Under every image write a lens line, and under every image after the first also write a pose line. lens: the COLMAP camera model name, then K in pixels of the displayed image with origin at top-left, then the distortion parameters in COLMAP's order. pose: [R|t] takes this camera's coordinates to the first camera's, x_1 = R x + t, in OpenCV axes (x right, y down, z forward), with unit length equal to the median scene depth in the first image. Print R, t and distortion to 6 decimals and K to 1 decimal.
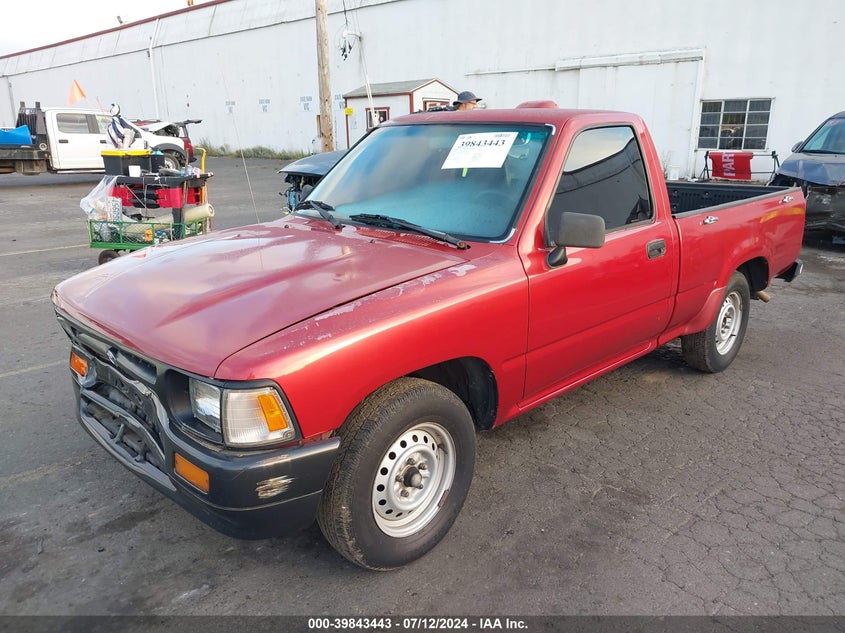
lens RADIAL K [[672.0, 0, 422.5], [0, 672.0, 316.5], [0, 0, 1]] dist [-0.004406, 0.003246]
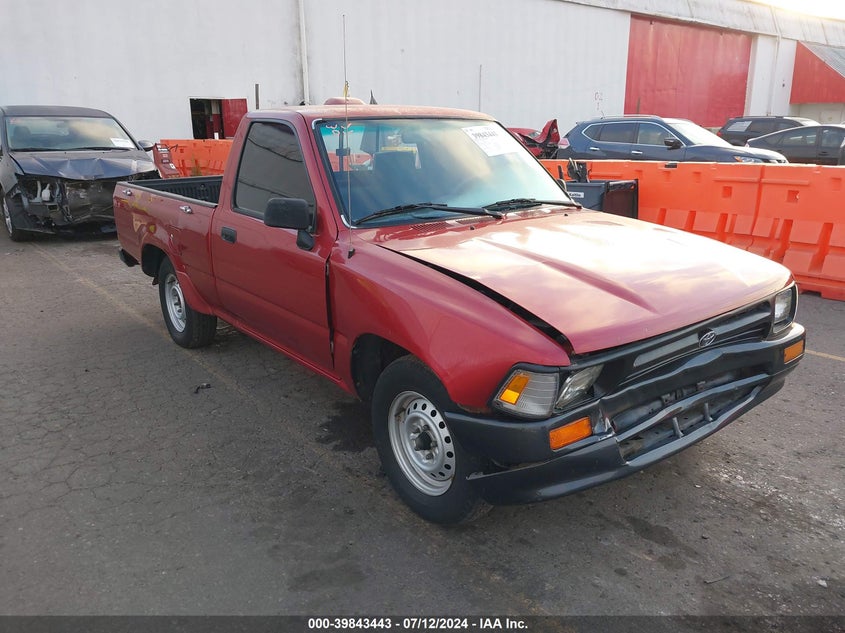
lens RADIAL K [[672.0, 0, 422.5], [0, 672.0, 316.5], [0, 0, 1]] dist [-0.004406, 0.003246]
pose [[0.109253, -0.265017, 0.958034, -0.724048], [0.267644, 0.936052, 0.228414, -0.158248], [-0.957304, 0.231458, 0.173197, 0.595744]]
